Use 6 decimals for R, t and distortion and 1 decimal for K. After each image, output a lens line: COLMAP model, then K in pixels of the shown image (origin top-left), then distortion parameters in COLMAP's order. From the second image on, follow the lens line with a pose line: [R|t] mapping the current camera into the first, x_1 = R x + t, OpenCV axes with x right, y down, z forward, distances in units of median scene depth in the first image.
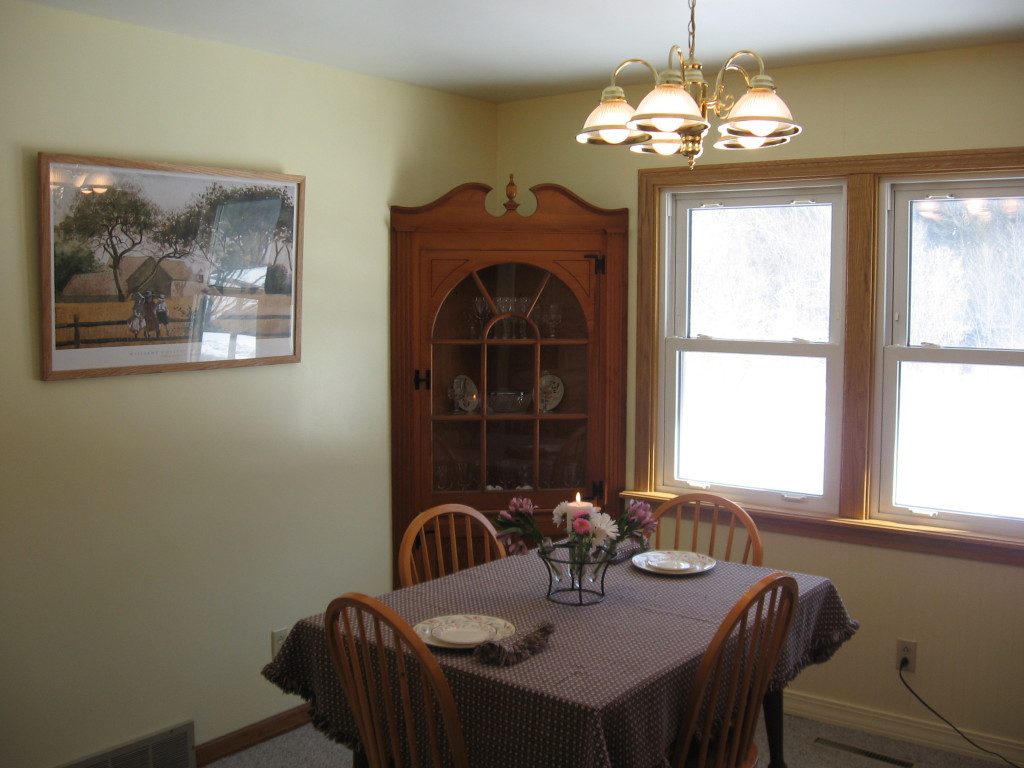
lens RADIAL K [[1066.7, 0, 513.3], [0, 1066.7, 385.0], [0, 0, 1]] dist [-0.124445, 0.000000]
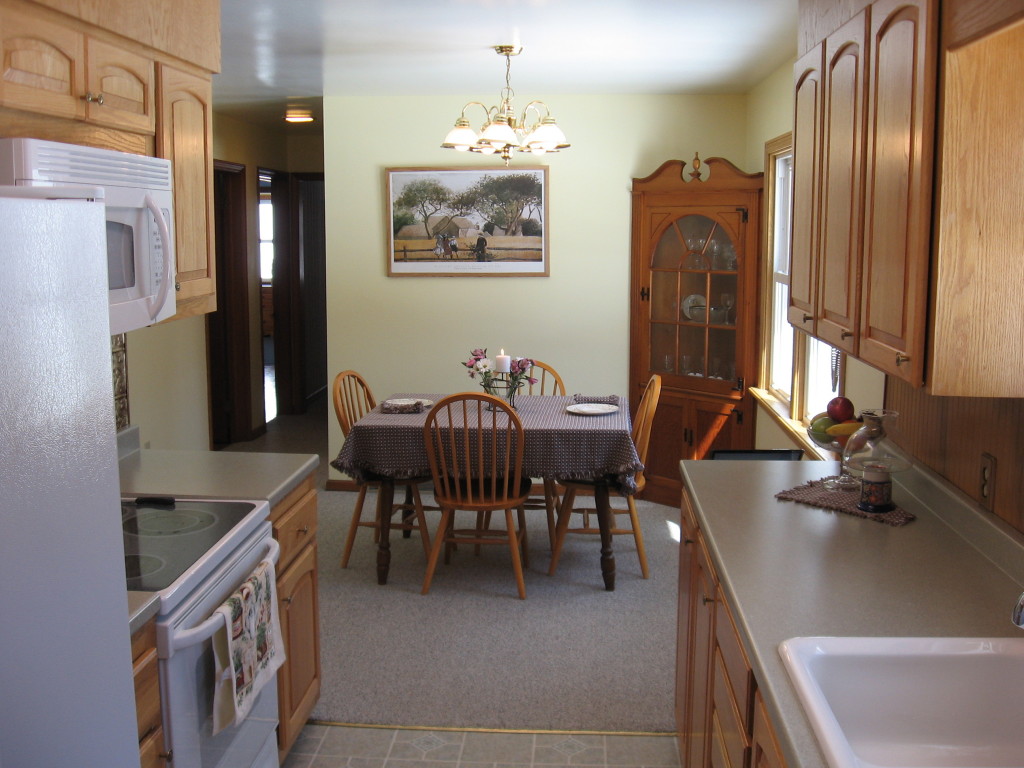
lens RADIAL K [[1066.7, 0, 510.3], [0, 1066.7, 380.3], [0, 0, 1]] dist [-0.124445, 0.000000]
pose [[0.549861, 0.116166, -0.827138, 1.361958], [-0.070115, 0.993206, 0.092878, -0.012620], [0.832308, 0.006924, 0.554270, 0.018710]]
